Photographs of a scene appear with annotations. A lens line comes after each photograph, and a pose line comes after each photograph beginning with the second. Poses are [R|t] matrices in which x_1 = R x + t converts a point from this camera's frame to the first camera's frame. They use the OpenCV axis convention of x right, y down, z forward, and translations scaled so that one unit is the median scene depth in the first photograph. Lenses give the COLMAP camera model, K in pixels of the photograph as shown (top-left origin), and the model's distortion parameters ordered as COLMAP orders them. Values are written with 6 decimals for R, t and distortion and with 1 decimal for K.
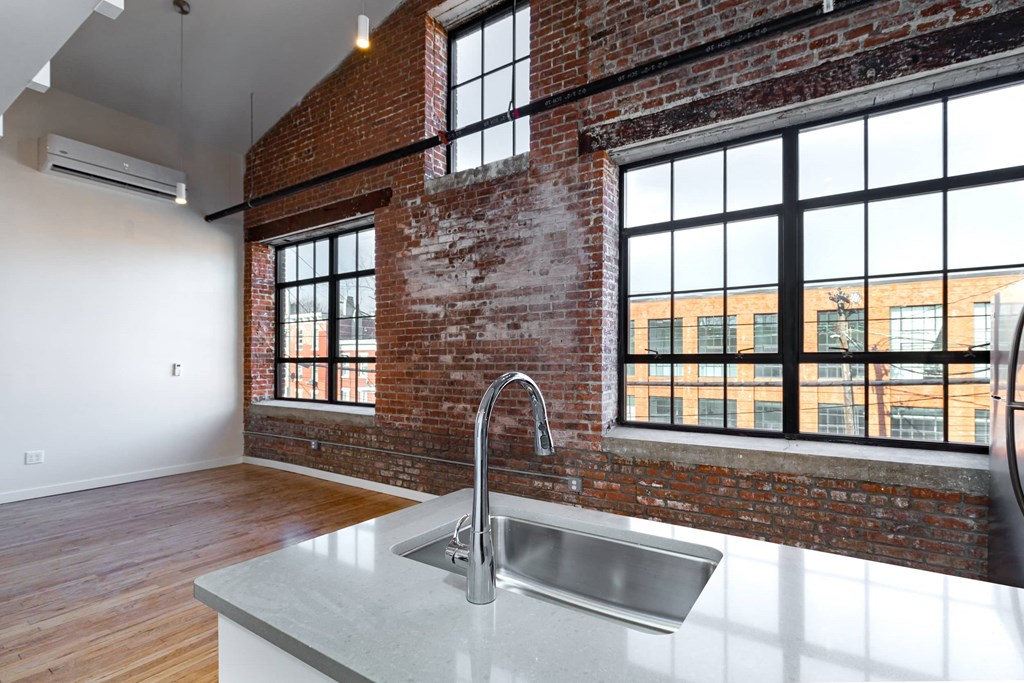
lens RADIAL K [[455.9, 0, 488.8], [0, 455.9, 362.9], [0, 0, 1]] dist [-0.000738, -0.000328]
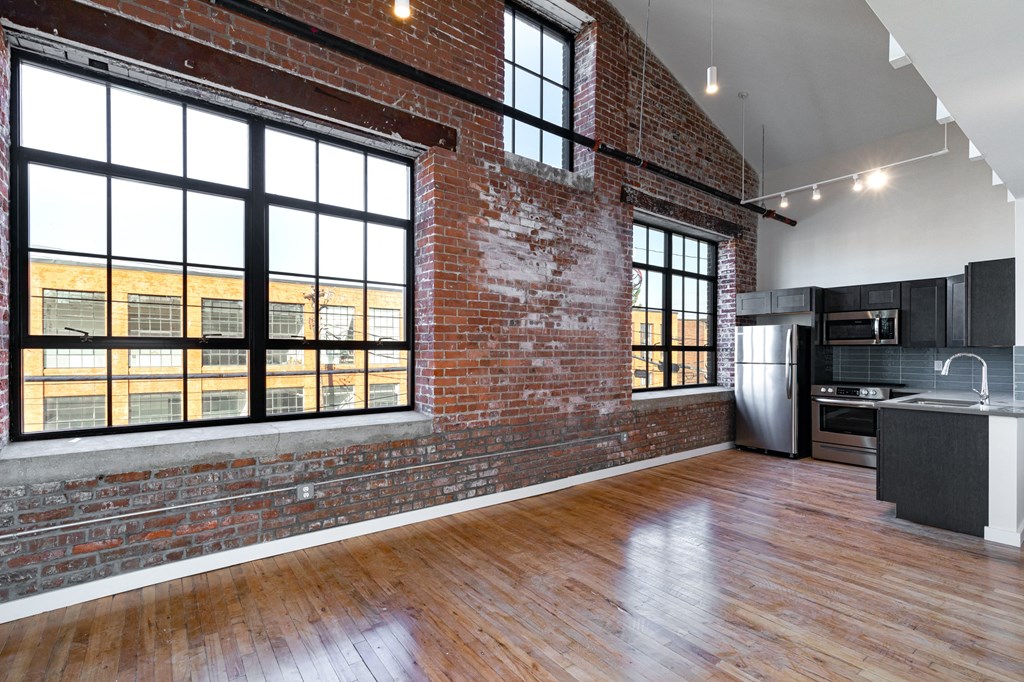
lens RADIAL K [[466.3, 0, 525.6], [0, 466.3, 353.0], [0, 0, 1]] dist [0.004819, 0.000388]
pose [[0.329066, -0.004765, 0.944295, -1.047882], [-0.004028, 0.999971, 0.006449, 0.000044], [-0.944298, -0.005926, 0.329038, 0.676033]]
